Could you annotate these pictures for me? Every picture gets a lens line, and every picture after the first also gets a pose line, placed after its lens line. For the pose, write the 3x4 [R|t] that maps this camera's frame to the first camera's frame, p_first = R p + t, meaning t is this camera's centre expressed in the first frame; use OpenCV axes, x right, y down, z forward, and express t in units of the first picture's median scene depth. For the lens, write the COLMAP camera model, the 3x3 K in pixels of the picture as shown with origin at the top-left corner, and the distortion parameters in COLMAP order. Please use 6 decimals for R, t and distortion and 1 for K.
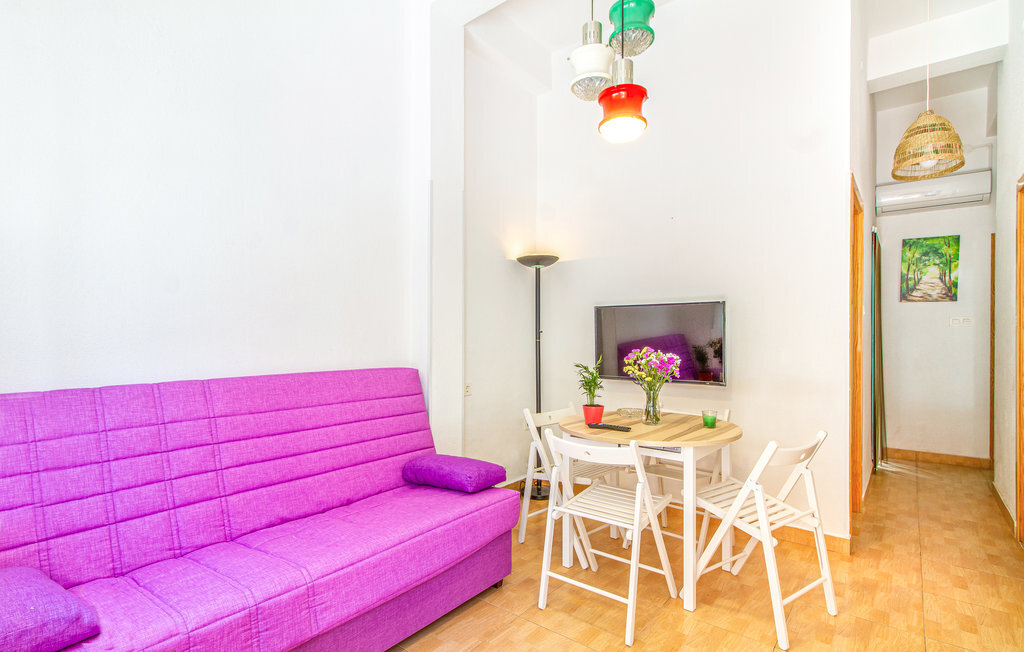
lens RADIAL K [[494.9, 0, 529.8], [0, 494.9, 338.2], [0, 0, 1]] dist [-0.000538, 0.002343]
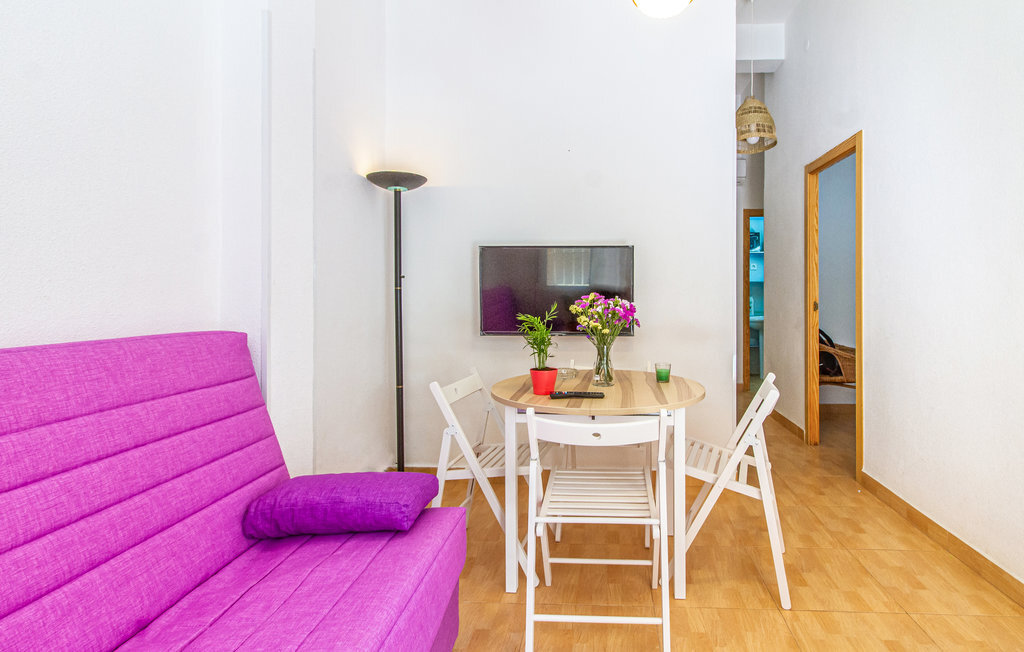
lens RADIAL K [[494.9, 0, 596.7], [0, 494.9, 295.1], [0, 0, 1]] dist [-0.000538, 0.002343]
pose [[0.821201, -0.002993, 0.570632, -0.272289], [0.002771, 0.999995, 0.001256, 0.024721], [-0.570633, 0.000550, 0.821205, 0.371355]]
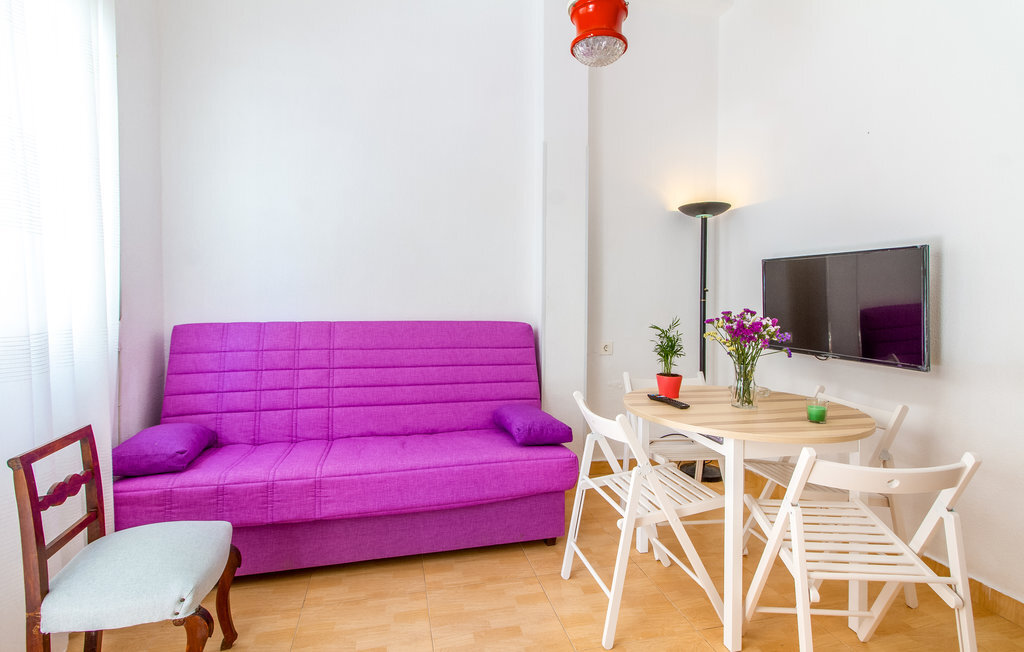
lens RADIAL K [[494.9, 0, 540.8], [0, 494.9, 308.0], [0, 0, 1]] dist [-0.000538, 0.002343]
pose [[0.800393, 0.026607, -0.598885, 0.526615], [-0.016093, 0.999608, 0.022901, 0.004569], [0.599260, -0.008692, 0.800507, 0.205898]]
